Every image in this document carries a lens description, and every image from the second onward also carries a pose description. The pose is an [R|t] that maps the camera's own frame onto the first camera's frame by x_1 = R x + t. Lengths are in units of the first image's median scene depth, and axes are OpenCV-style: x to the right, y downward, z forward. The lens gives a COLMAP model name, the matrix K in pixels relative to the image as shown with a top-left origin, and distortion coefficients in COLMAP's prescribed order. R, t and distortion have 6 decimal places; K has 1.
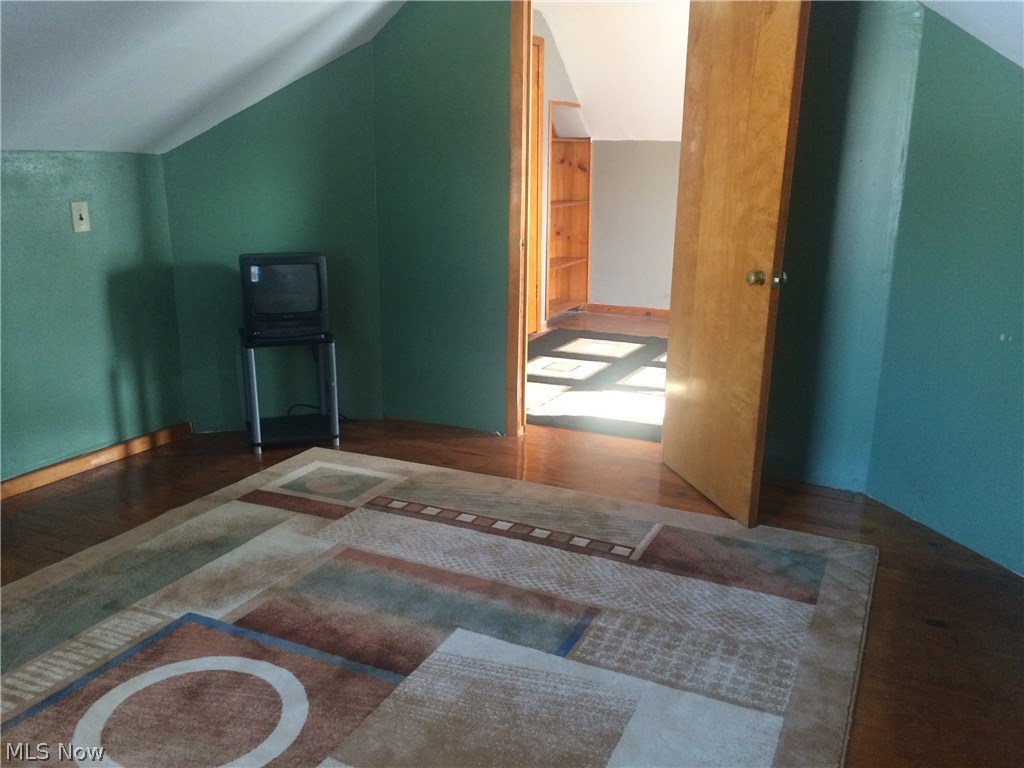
lens RADIAL K [[863.3, 0, 508.9], [0, 863.3, 382.9], [0, 0, 1]] dist [0.070837, -0.083620]
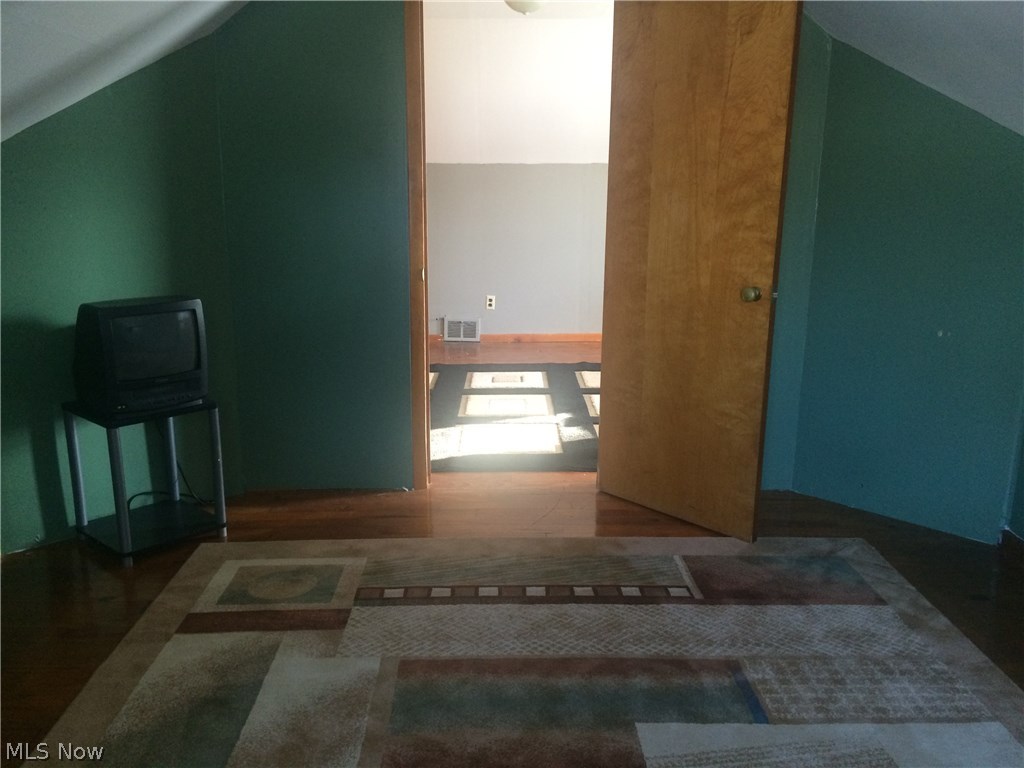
lens RADIAL K [[863.3, 0, 509.2], [0, 863.3, 384.6], [0, 0, 1]] dist [0.070837, -0.083620]
pose [[0.891177, -0.103423, 0.441709, -0.414964], [0.115340, 0.993326, -0.000124, -0.048517], [-0.438748, 0.051057, 0.897158, 0.223219]]
